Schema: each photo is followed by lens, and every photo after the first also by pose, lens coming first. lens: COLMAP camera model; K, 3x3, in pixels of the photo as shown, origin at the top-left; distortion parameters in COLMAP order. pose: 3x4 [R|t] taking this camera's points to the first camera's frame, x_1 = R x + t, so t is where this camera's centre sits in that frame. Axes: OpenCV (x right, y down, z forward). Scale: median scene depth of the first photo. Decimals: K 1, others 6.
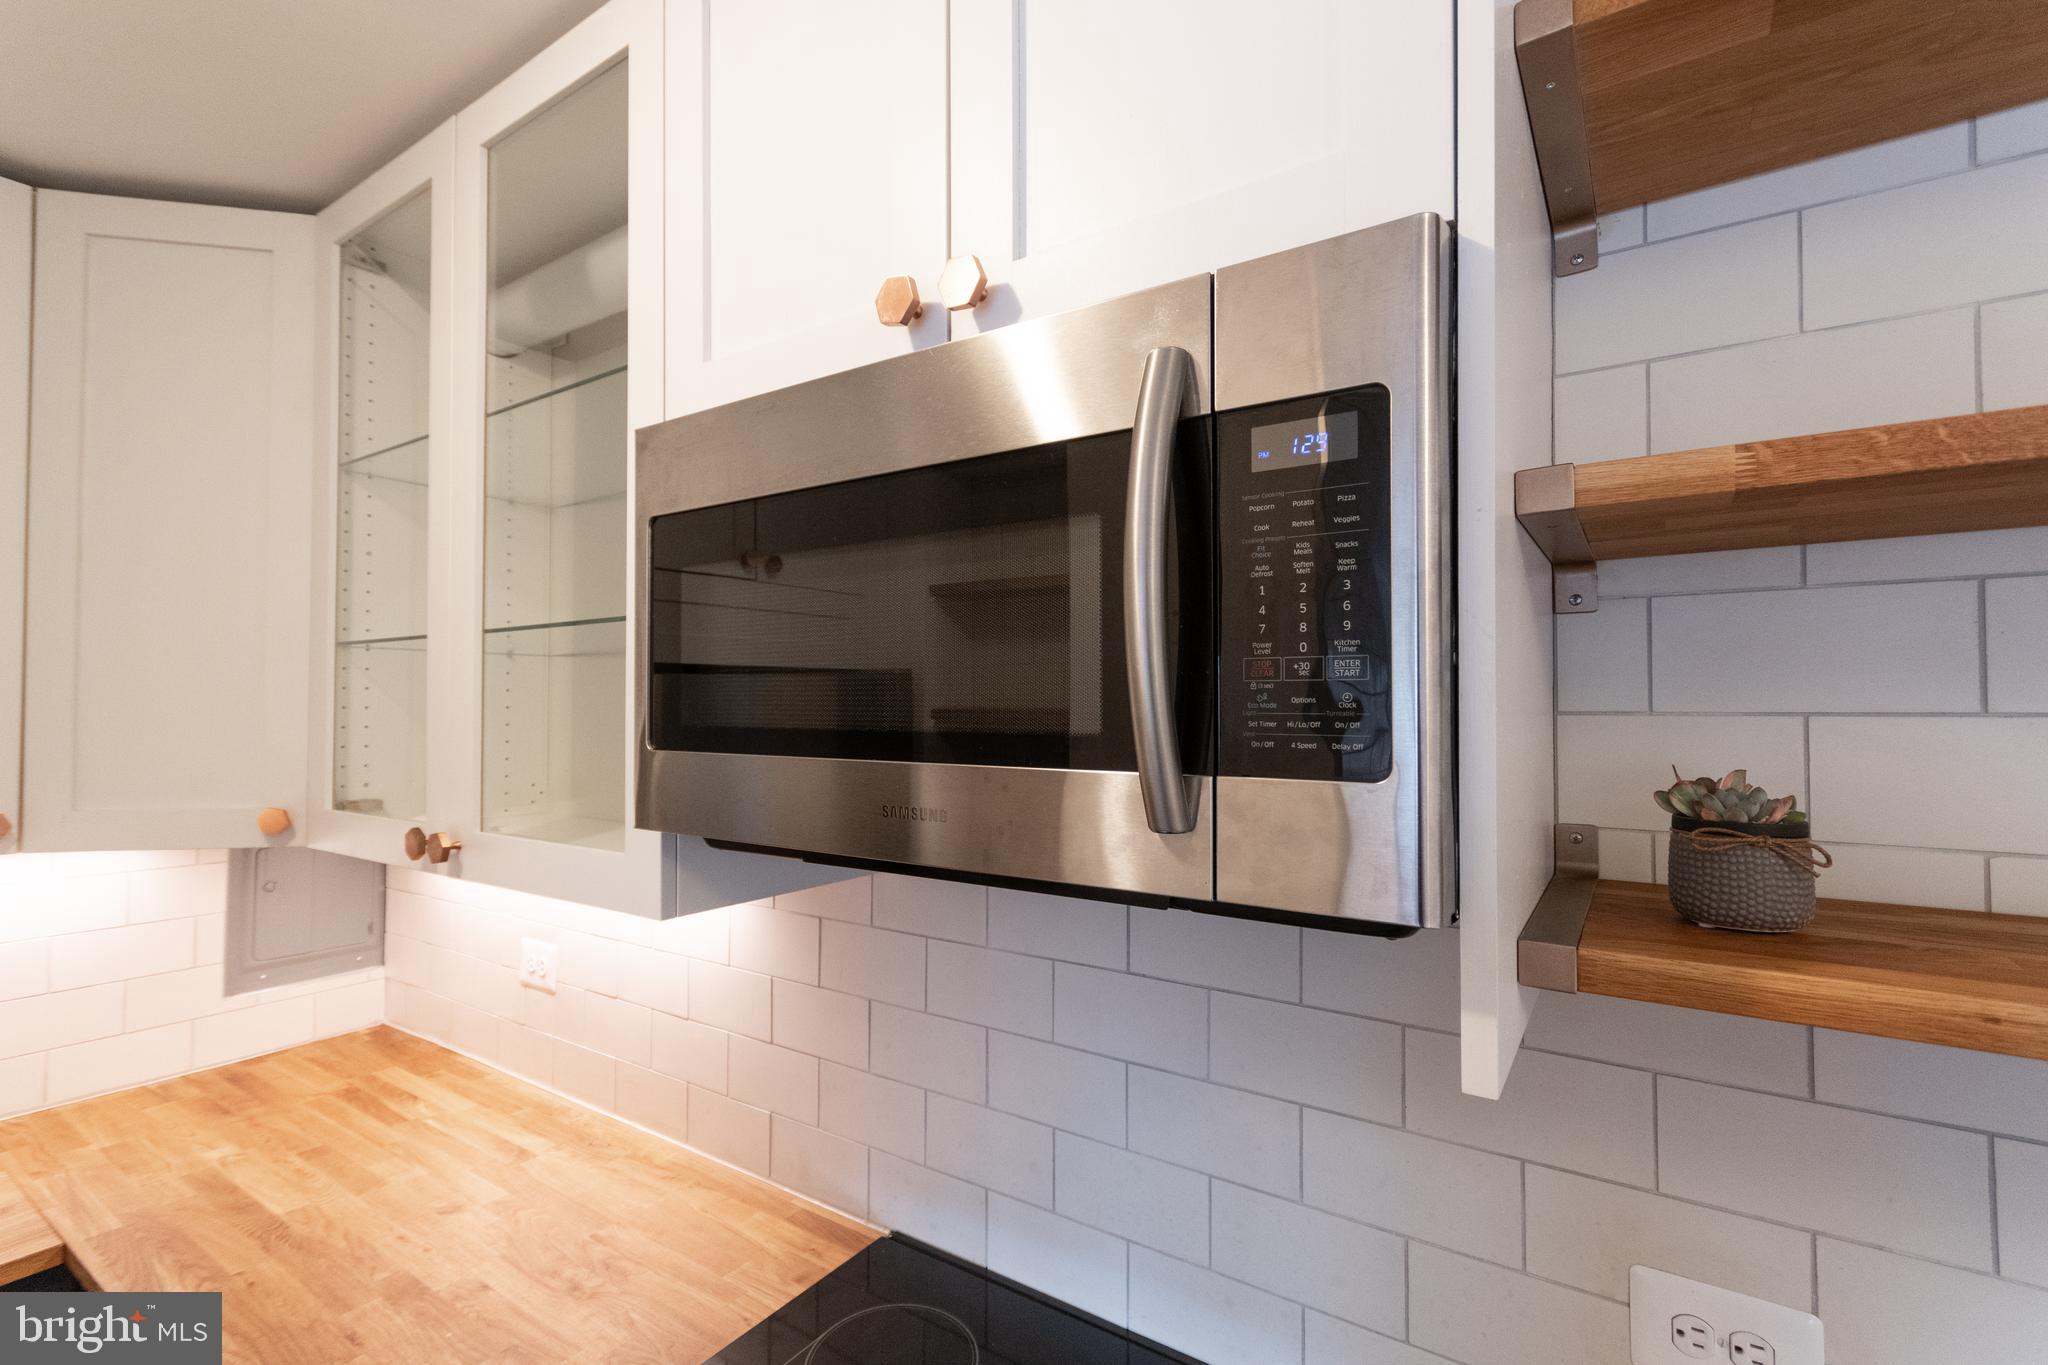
lens RADIAL K [[906.7, 0, 1026.2], [0, 906.7, 679.0], [0, 0, 1]] dist [0.012267, -0.003407]
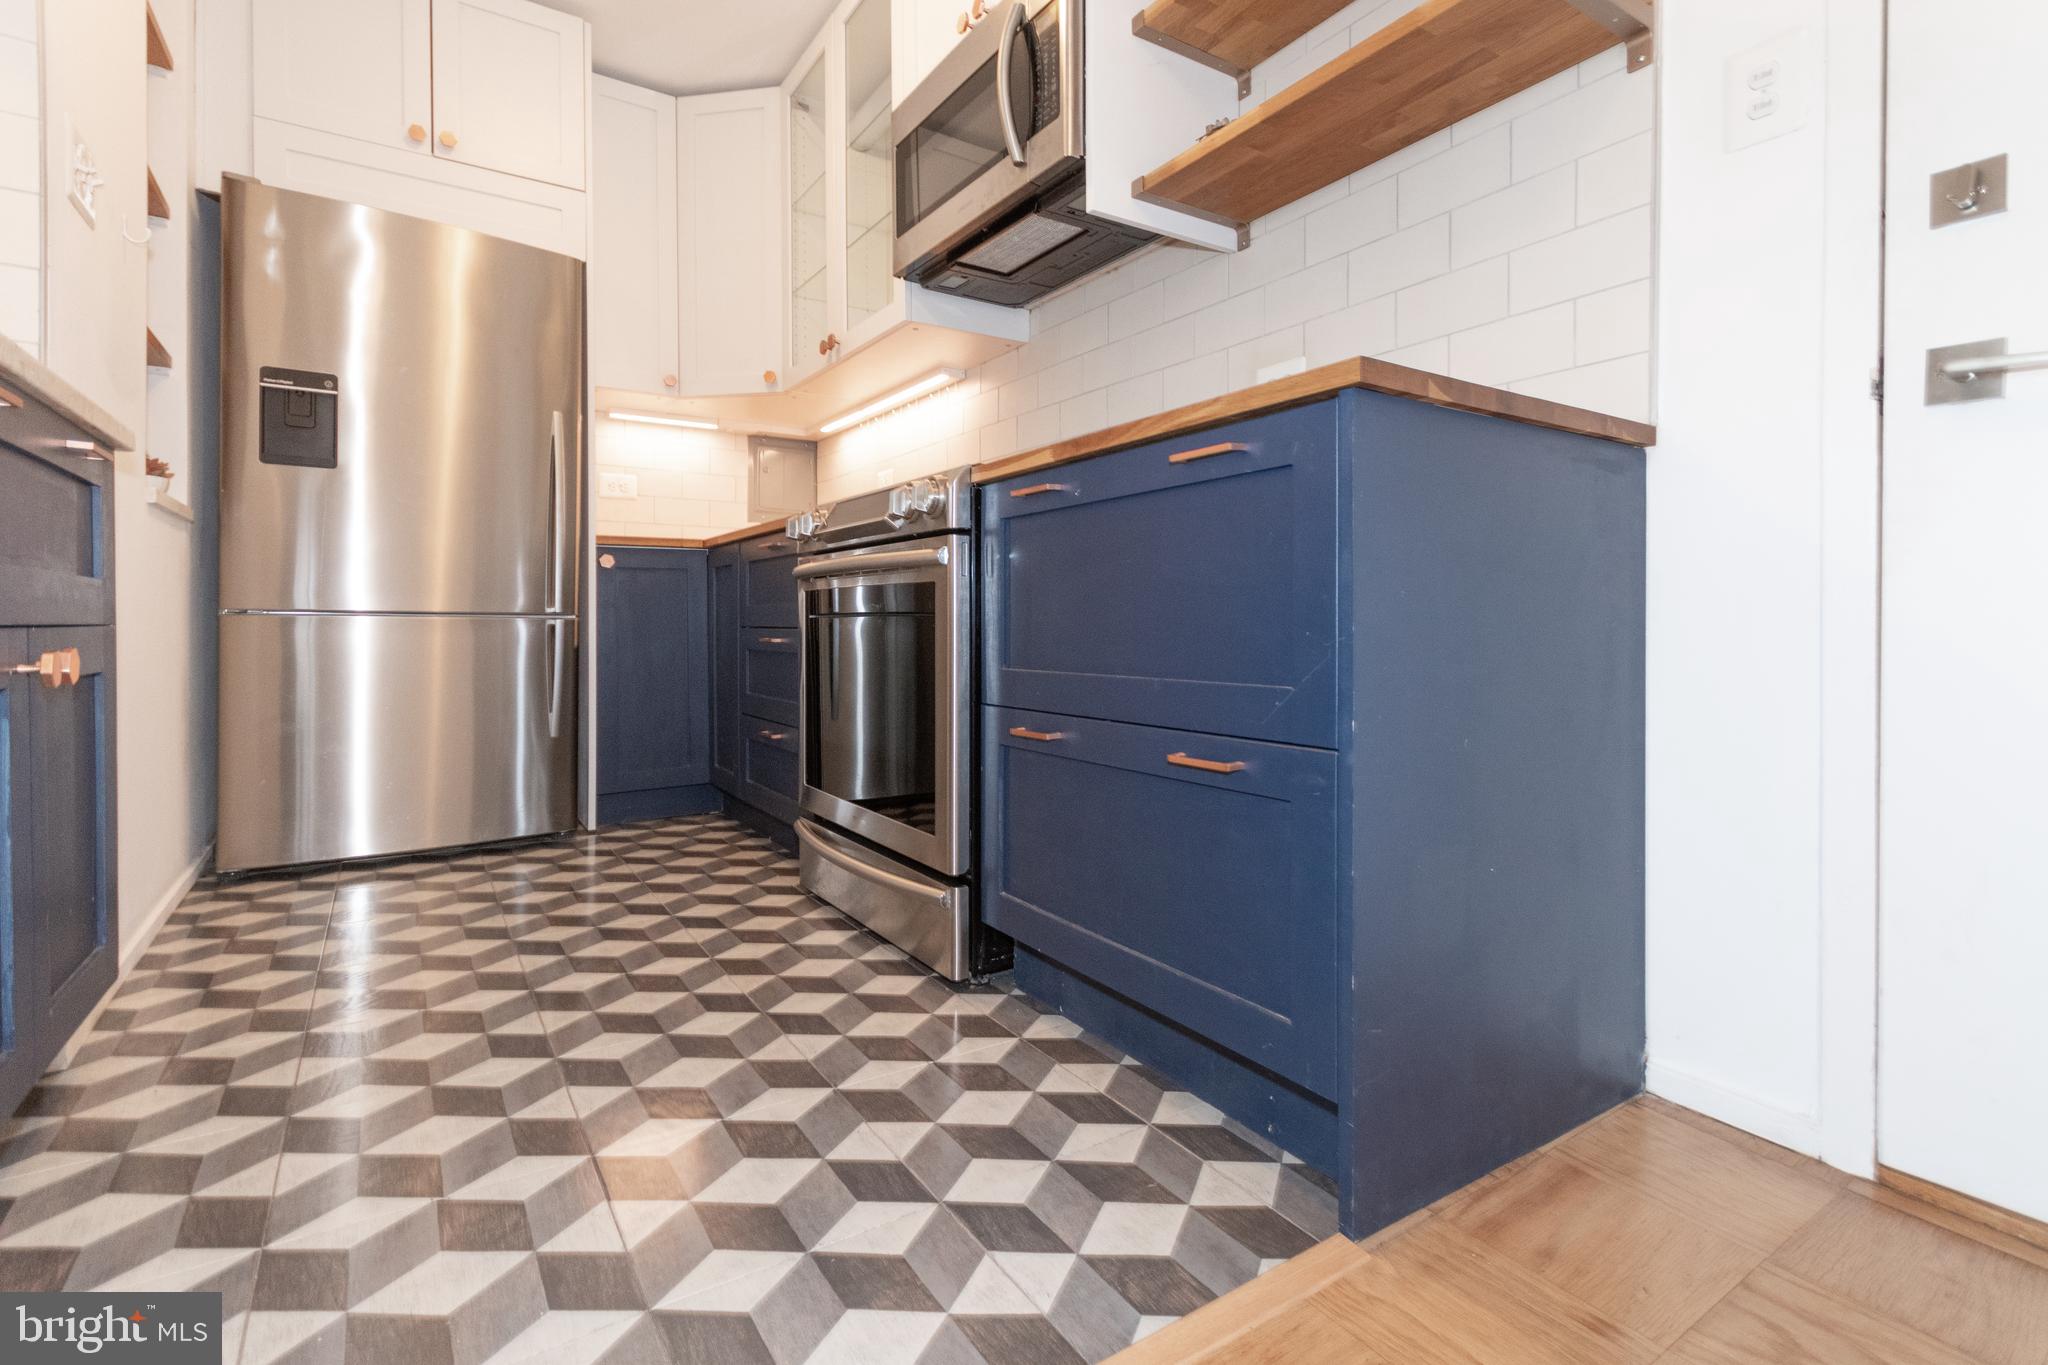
lens RADIAL K [[906.7, 0, 1028.6], [0, 906.7, 616.8], [0, 0, 1]] dist [0.012267, -0.003407]
pose [[0.928509, 0.002421, -0.371303, 0.878261], [0.010384, 0.999418, 0.032485, 1.047660], [0.371165, -0.034018, 0.927943, -1.260933]]
